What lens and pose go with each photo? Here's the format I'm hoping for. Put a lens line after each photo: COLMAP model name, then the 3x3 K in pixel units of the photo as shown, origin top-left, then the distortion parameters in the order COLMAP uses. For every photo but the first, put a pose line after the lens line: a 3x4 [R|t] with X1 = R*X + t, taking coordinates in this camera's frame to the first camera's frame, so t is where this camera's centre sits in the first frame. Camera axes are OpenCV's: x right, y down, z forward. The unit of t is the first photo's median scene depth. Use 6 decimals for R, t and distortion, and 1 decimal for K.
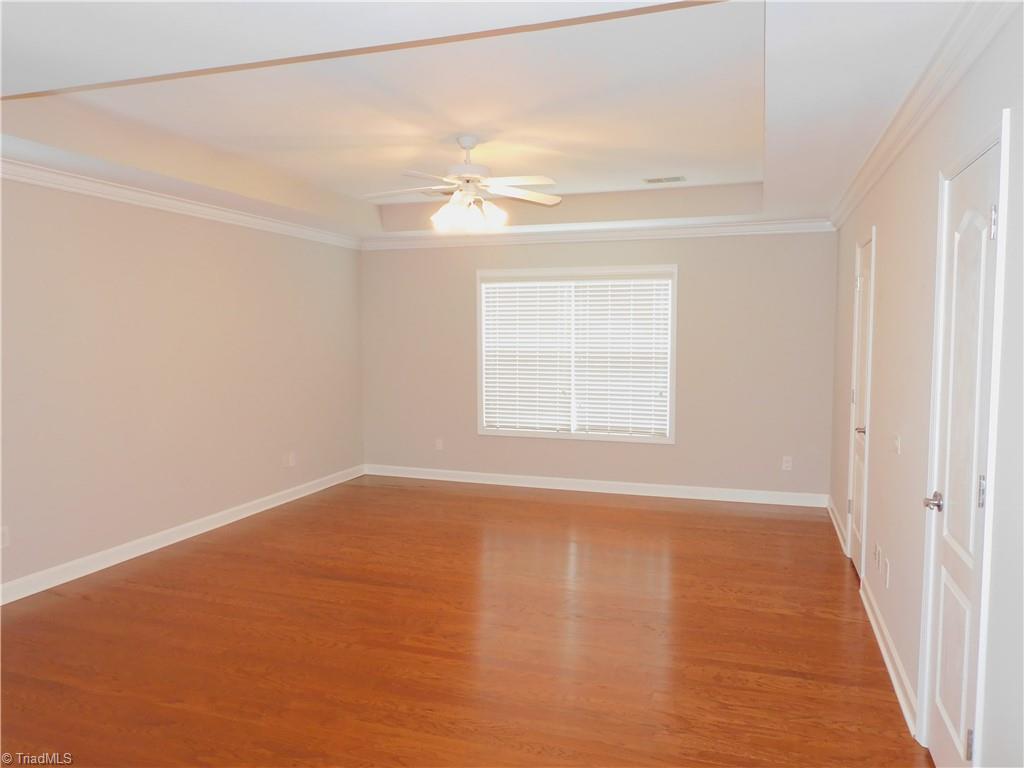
lens RADIAL K [[733.6, 0, 511.8], [0, 733.6, 383.5], [0, 0, 1]] dist [-0.006278, 0.003587]
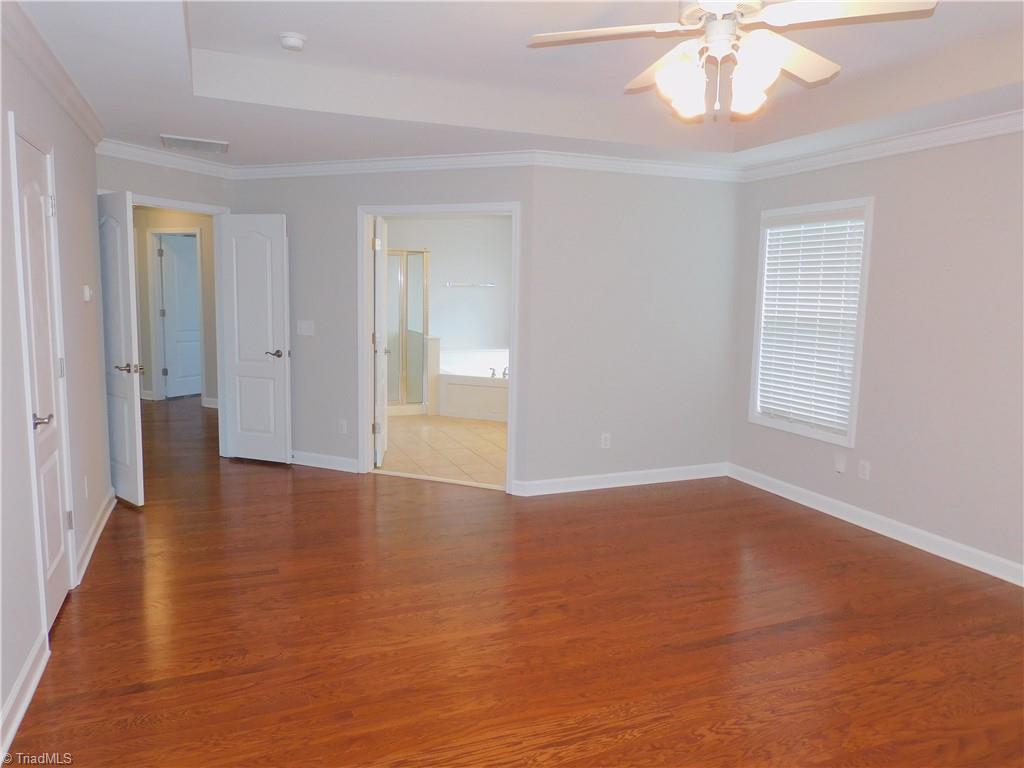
lens RADIAL K [[733.6, 0, 514.1], [0, 733.6, 383.9], [0, 0, 1]] dist [-0.006278, 0.003587]
pose [[-0.759767, 0.064898, -0.646948, 0.538693], [-0.068111, 0.981588, 0.178455, -0.107371], [0.646618, 0.179649, -0.741358, 1.662116]]
